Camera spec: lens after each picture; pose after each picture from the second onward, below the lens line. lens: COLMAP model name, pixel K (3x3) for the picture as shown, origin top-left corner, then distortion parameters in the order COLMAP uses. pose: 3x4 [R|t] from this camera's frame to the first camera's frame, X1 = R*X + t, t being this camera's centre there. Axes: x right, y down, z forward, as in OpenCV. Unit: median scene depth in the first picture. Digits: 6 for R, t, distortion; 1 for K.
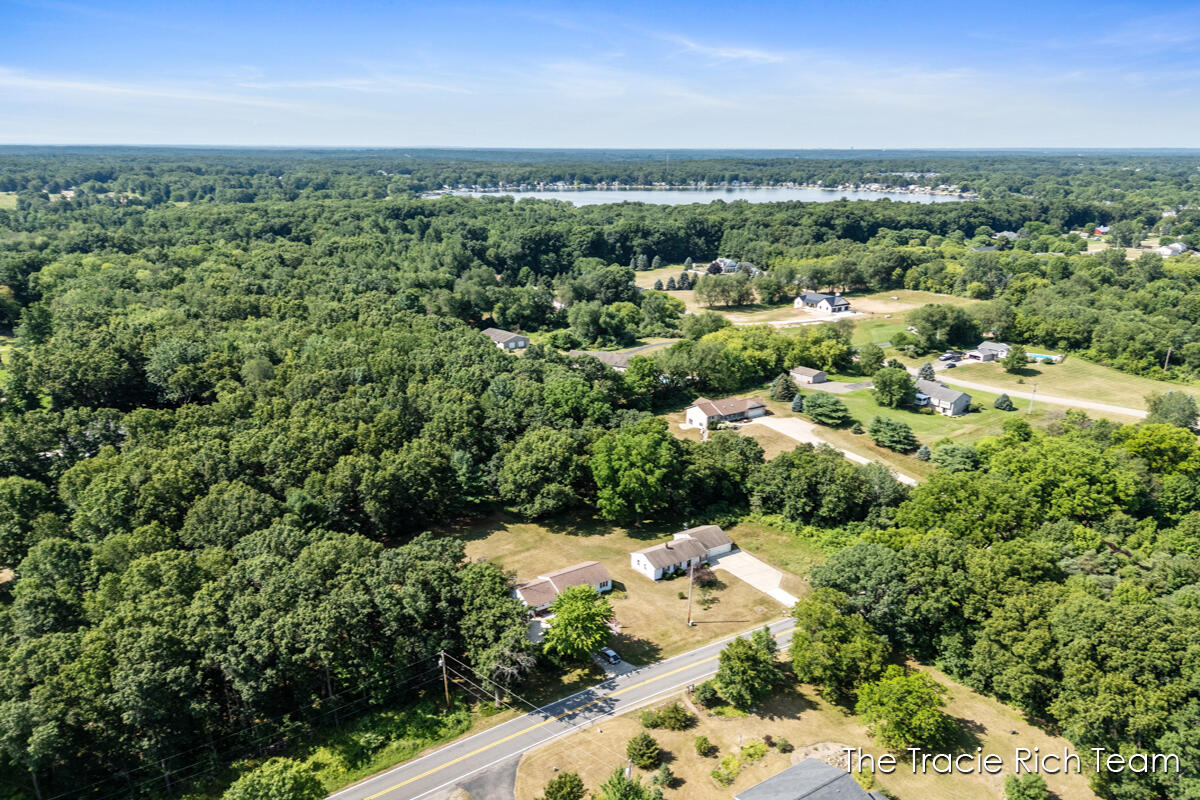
lens RADIAL K [[883.2, 0, 600.0], [0, 883.2, 400.0], [0, 0, 1]] dist [0.085729, -0.097871]
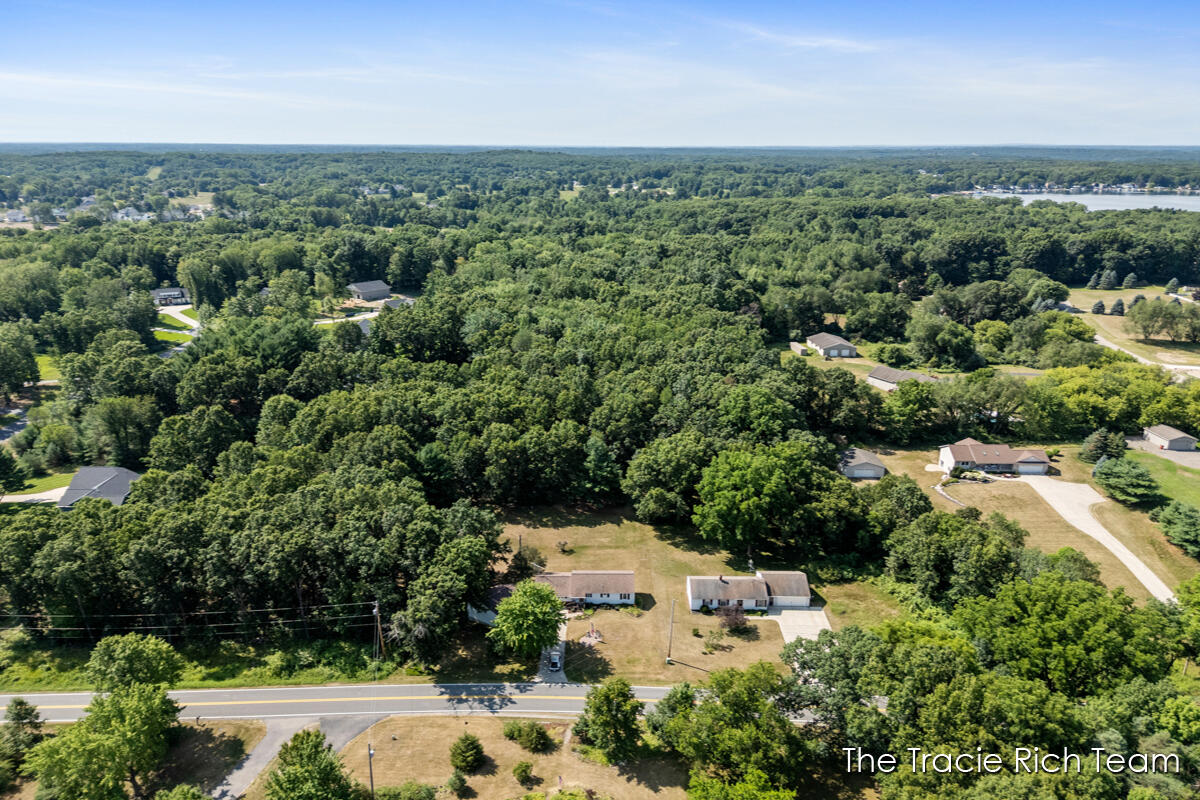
lens RADIAL K [[883.2, 0, 600.0], [0, 883.2, 400.0], [0, 0, 1]] dist [0.085729, -0.097871]
pose [[0.827721, 0.153759, -0.539663, 0.209325], [-0.153709, 0.987069, 0.045478, -0.017594], [0.539678, 0.045308, 0.840652, 0.079763]]
